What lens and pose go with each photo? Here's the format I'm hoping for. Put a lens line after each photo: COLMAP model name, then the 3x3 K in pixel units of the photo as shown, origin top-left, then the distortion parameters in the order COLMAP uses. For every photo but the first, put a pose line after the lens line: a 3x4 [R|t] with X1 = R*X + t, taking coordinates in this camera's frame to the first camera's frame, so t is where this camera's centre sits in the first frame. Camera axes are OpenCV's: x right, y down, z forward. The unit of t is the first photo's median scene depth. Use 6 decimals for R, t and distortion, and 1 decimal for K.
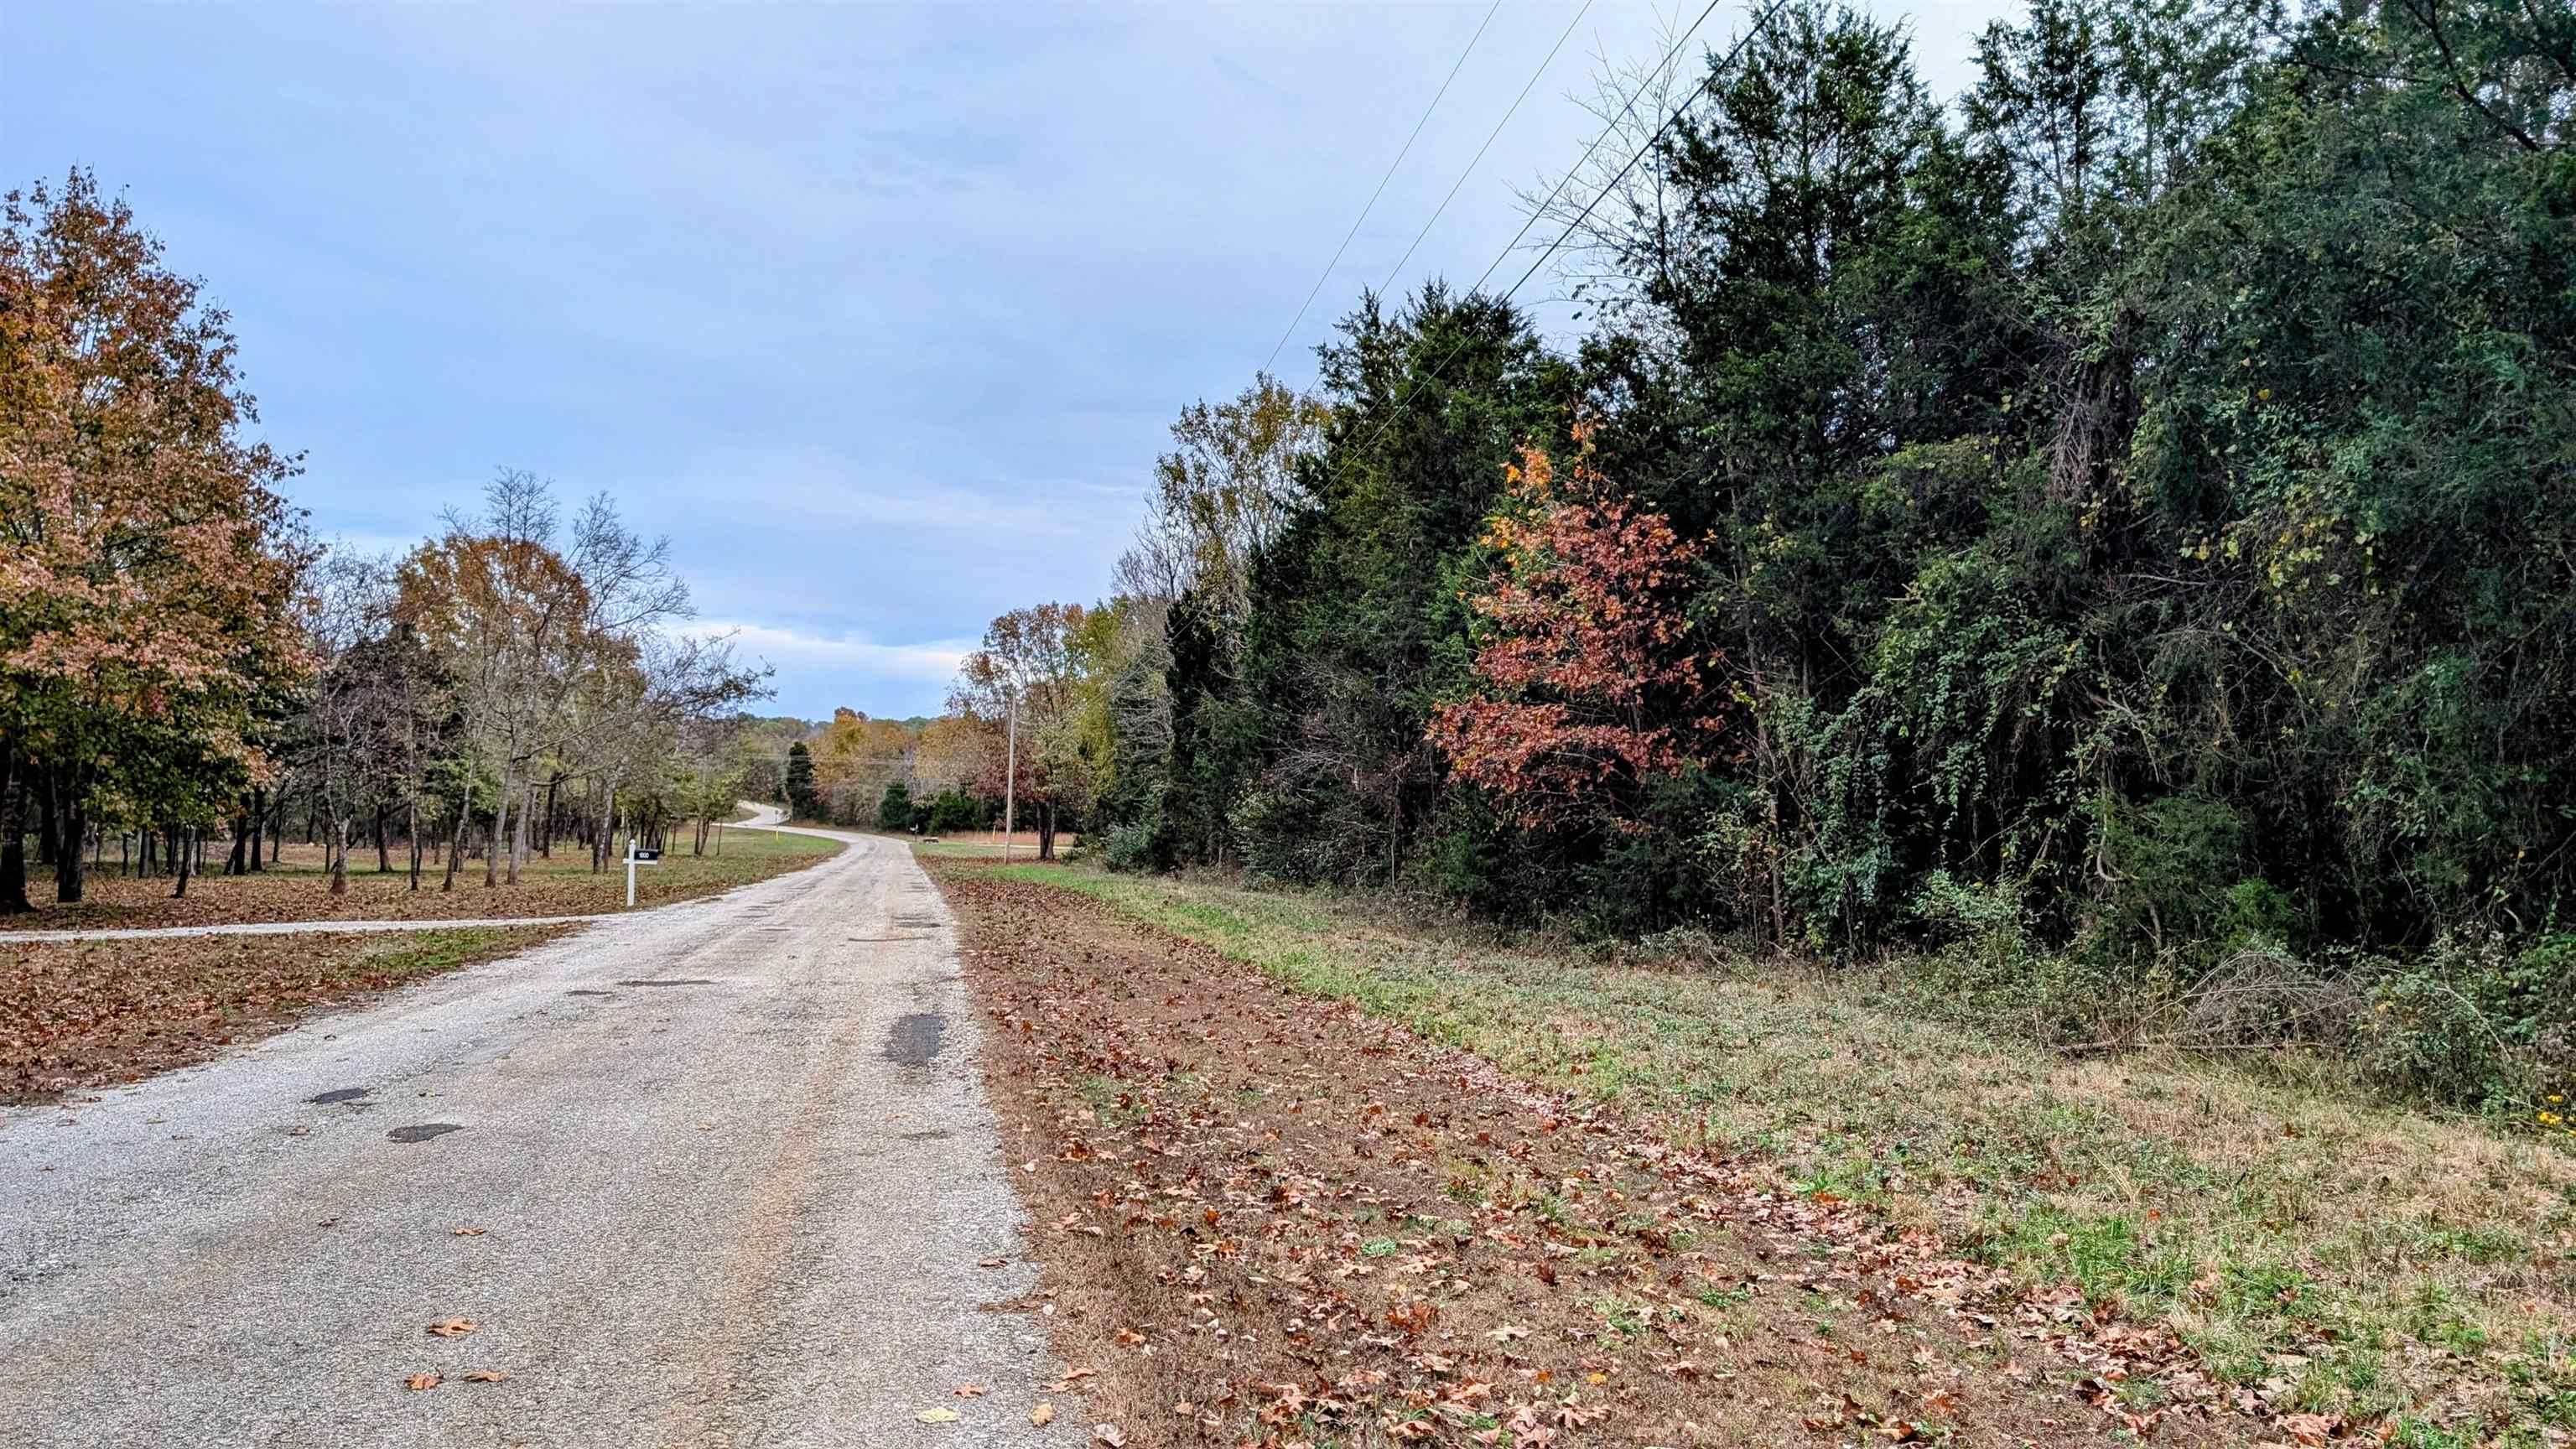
lens RADIAL K [[1872.7, 0, 1288.0], [0, 1872.7, 724.5], [0, 0, 1]] dist [0.003841, 0.002722]
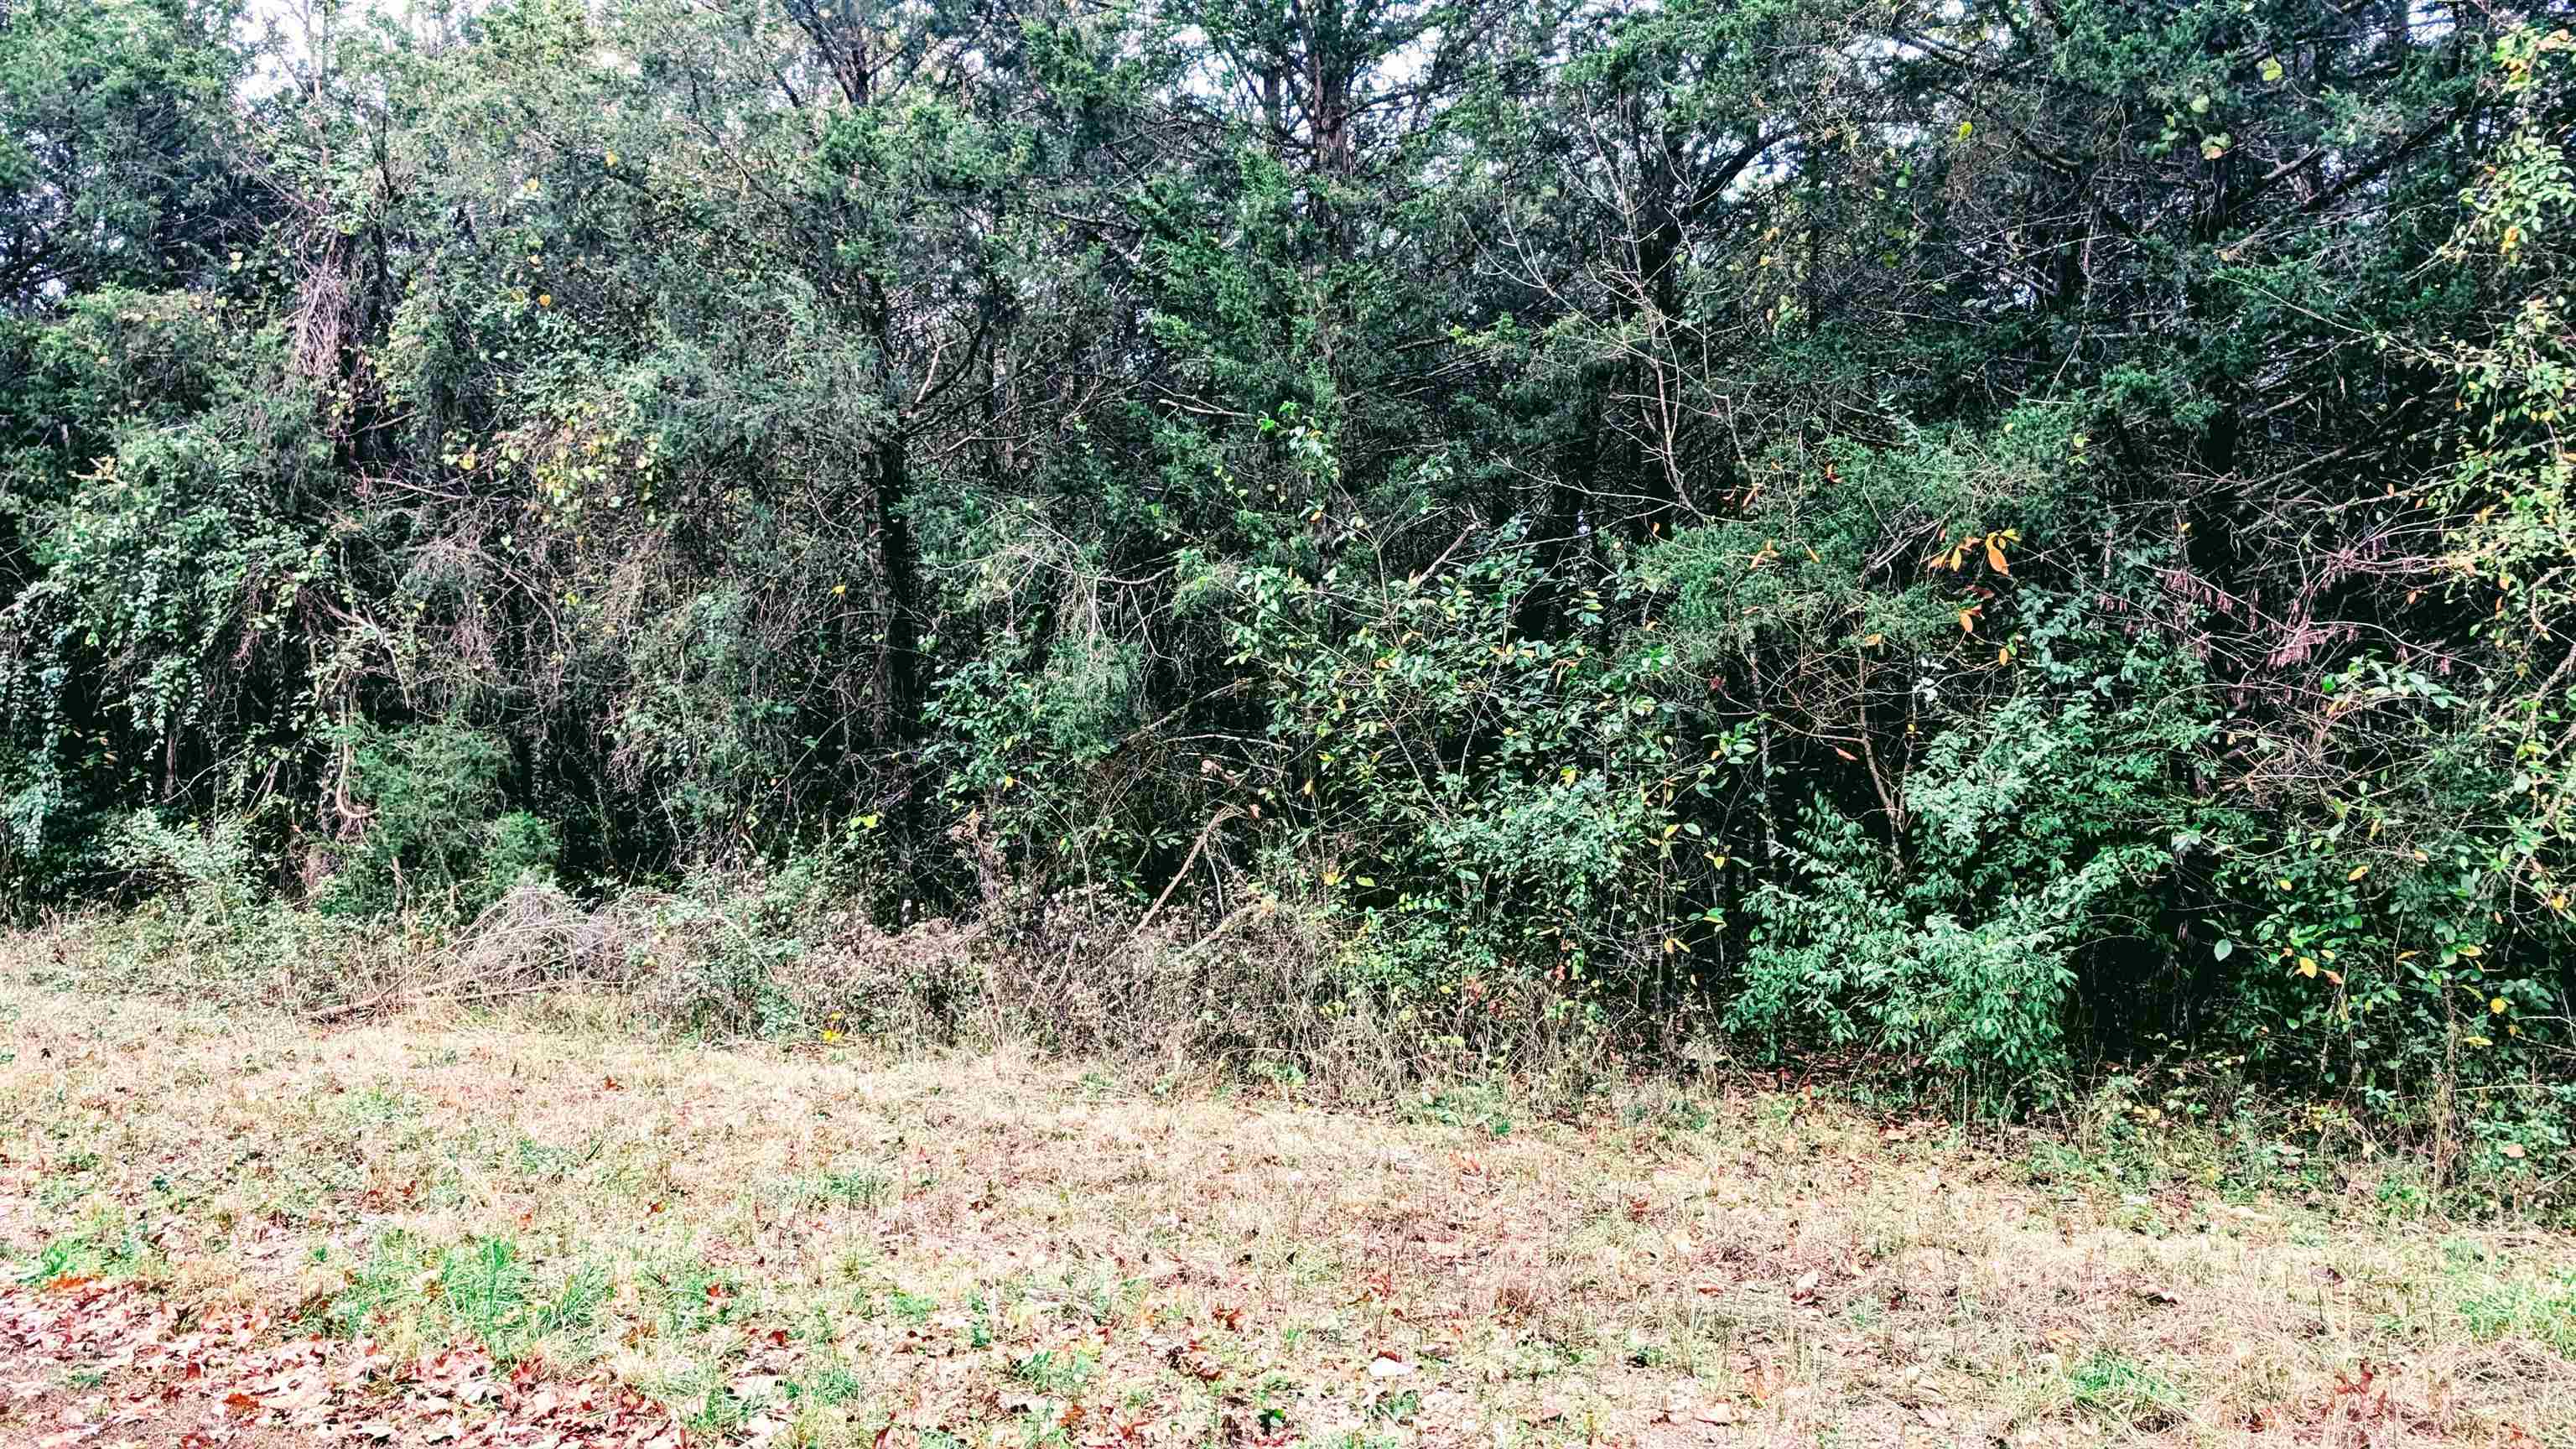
lens RADIAL K [[1872.7, 0, 1288.0], [0, 1872.7, 724.5], [0, 0, 1]] dist [0.003841, 0.002722]
pose [[0.611201, 0.014633, 0.791340, 0.003907], [-0.042486, 0.998994, 0.014342, 0.007191], [-0.790335, -0.042387, 0.611207, 0.100547]]
